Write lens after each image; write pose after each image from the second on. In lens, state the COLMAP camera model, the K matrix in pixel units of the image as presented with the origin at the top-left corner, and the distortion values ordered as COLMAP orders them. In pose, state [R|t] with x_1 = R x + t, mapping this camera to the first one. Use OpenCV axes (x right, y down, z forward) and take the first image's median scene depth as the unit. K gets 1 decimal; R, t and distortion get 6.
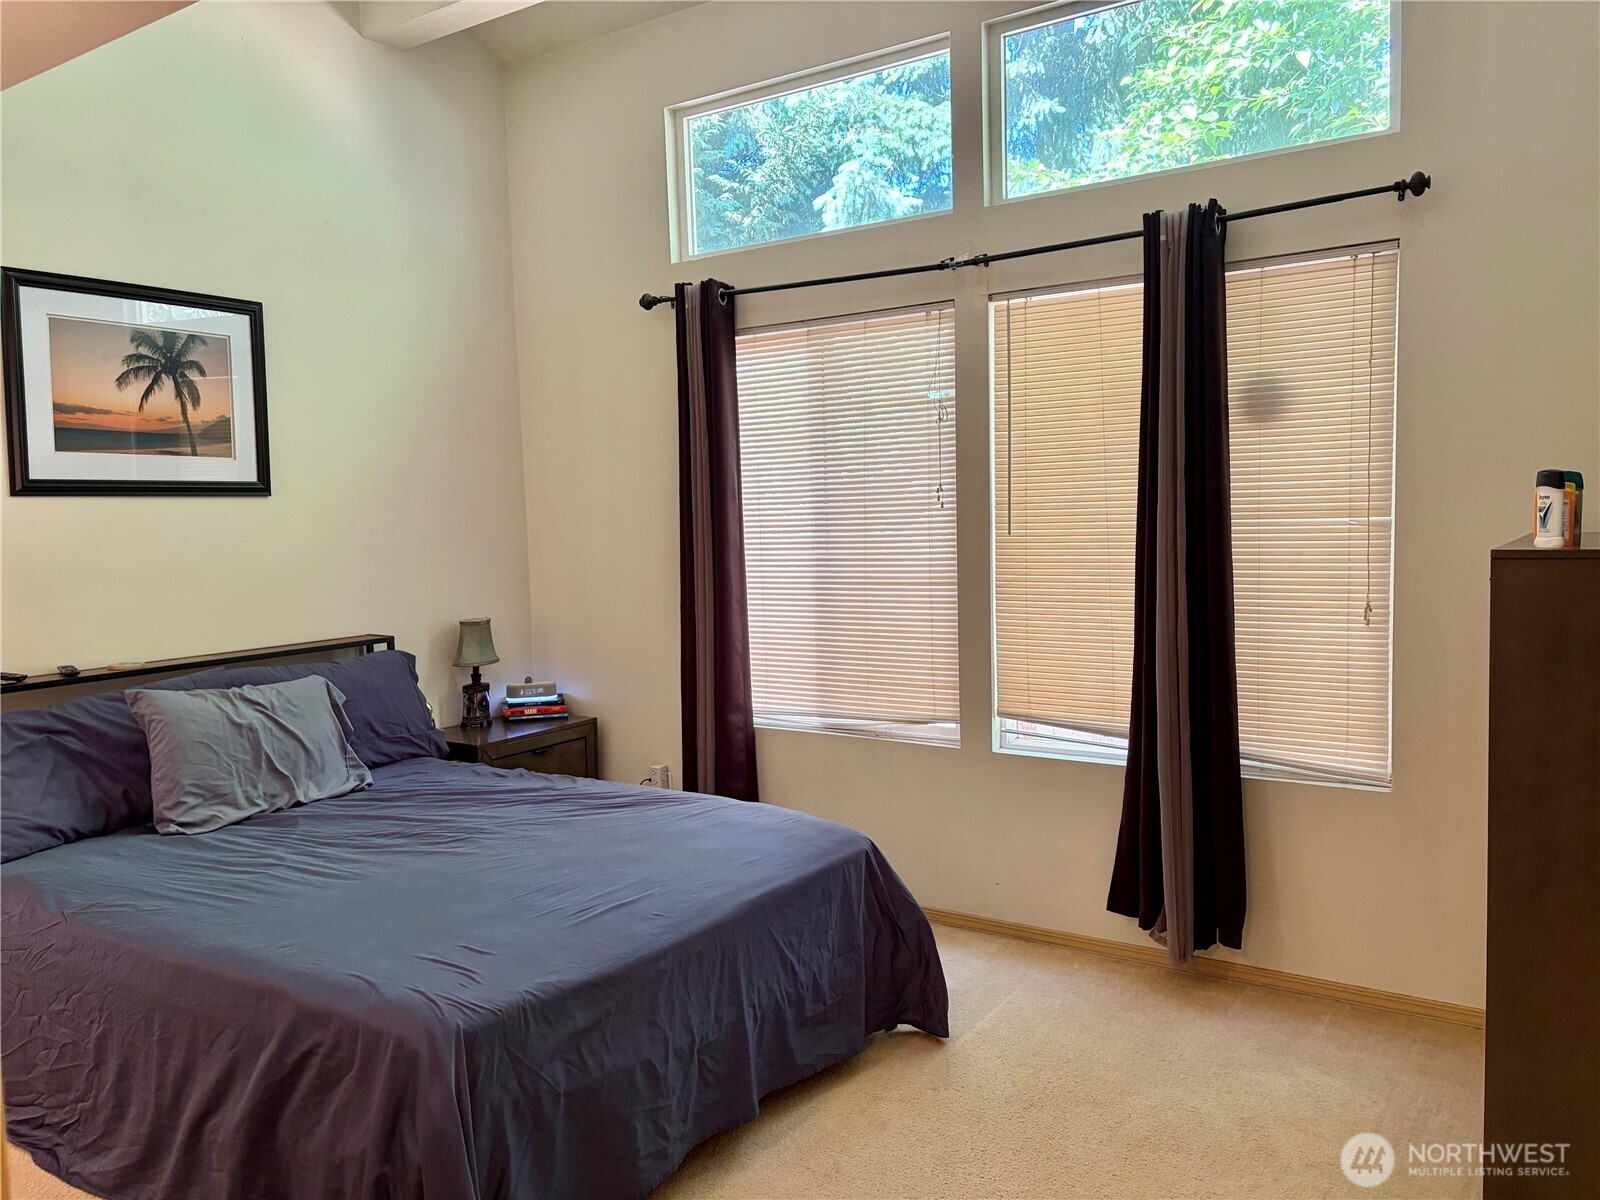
lens RADIAL K [[1198.7, 0, 804.8], [0, 1198.7, 604.4], [0, 0, 1]] dist [0.052067, -0.057576]
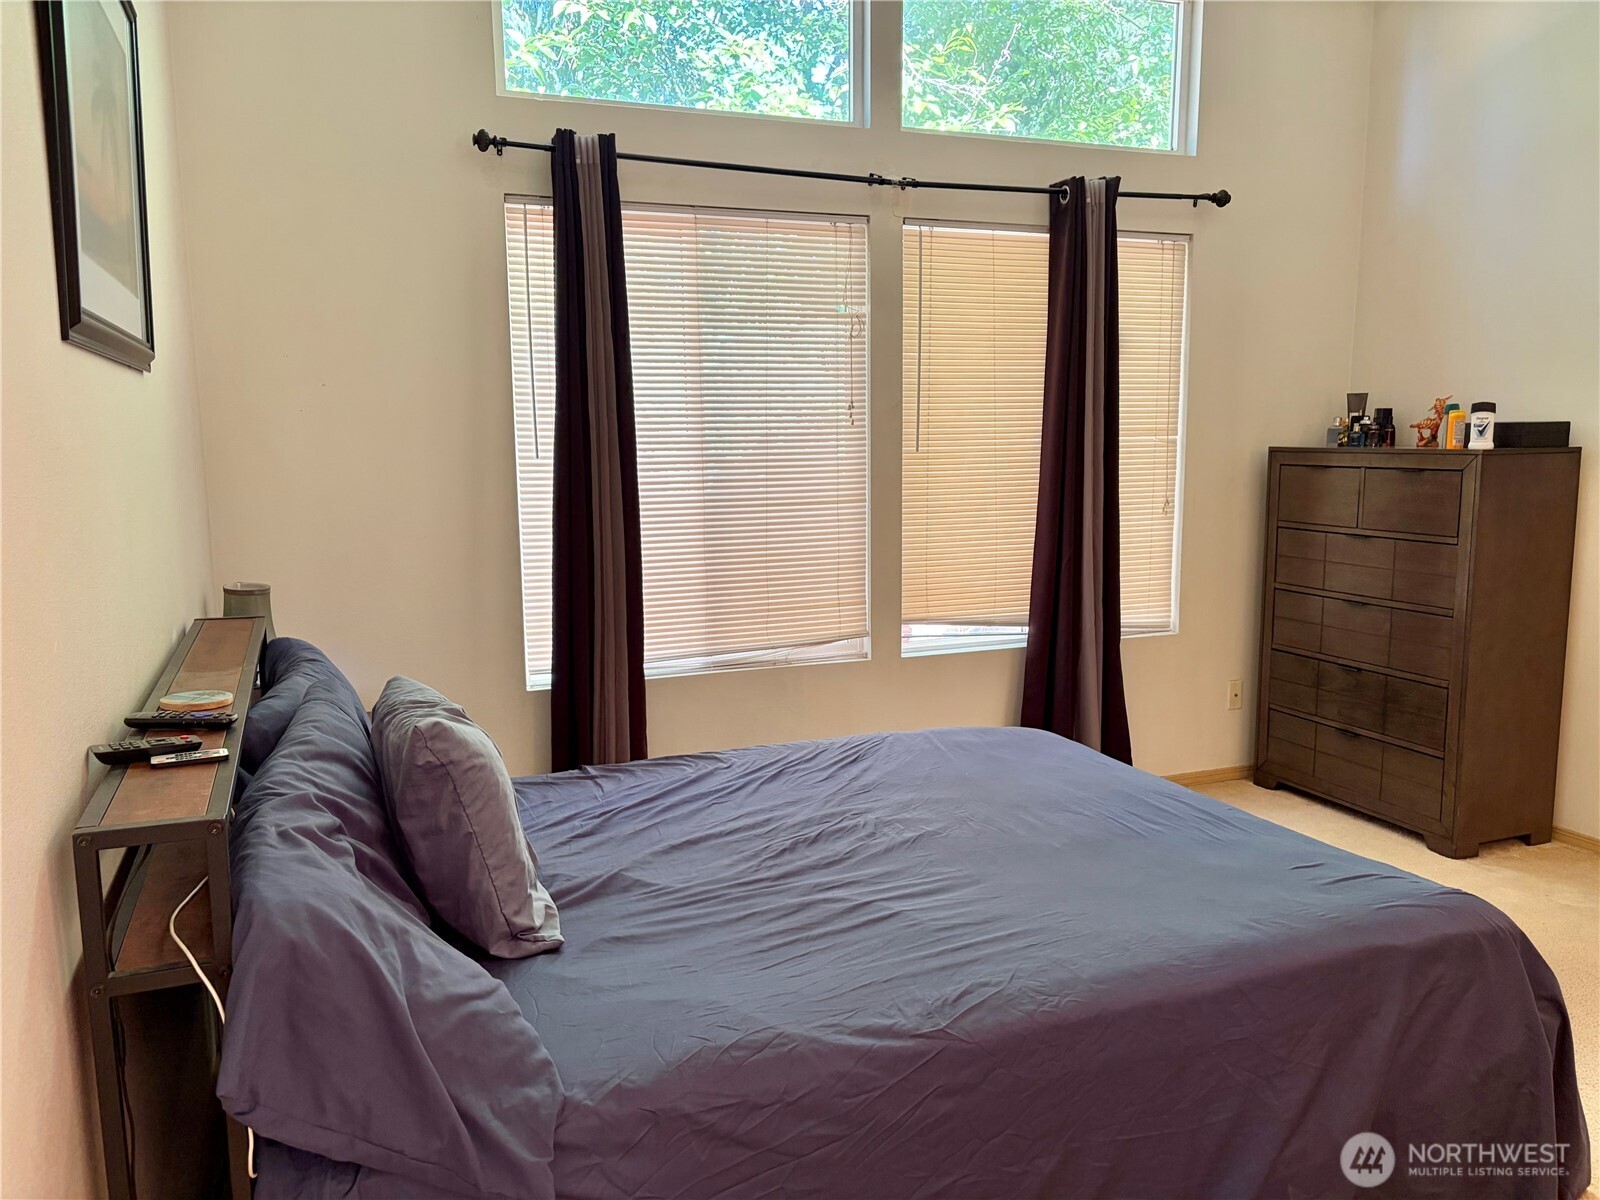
lens RADIAL K [[1198.7, 0, 804.8], [0, 1198.7, 604.4], [0, 0, 1]] dist [0.052067, -0.057576]
pose [[0.564640, -0.097814, 0.819520, -0.765729], [0.061137, 0.995181, 0.076657, -0.010673], [-0.823070, 0.006820, 0.567900, 0.476204]]
